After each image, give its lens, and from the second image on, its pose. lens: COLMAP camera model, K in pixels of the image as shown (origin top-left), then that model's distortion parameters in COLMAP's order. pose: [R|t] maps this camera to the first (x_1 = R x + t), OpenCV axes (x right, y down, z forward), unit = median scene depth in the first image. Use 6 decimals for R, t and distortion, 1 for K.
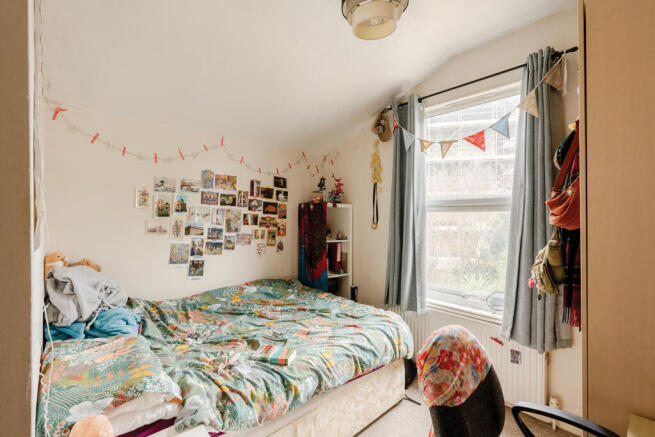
lens RADIAL K [[289.7, 0, 327.9], [0, 289.7, 220.7], [0, 0, 1]] dist [-0.000886, 0.000276]
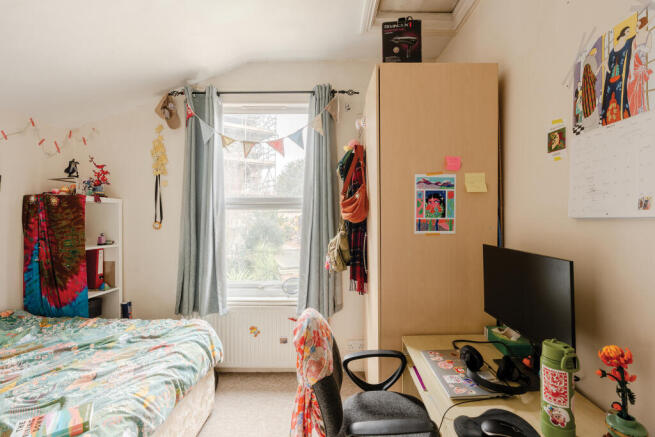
lens RADIAL K [[294.3, 0, 327.5], [0, 294.3, 218.5], [0, 0, 1]] dist [-0.003228, 0.005902]
pose [[0.696033, -0.013255, 0.717888, -0.161484], [0.014245, 0.999888, 0.004650, 0.000791], [-0.717869, 0.006990, 0.696143, 0.065897]]
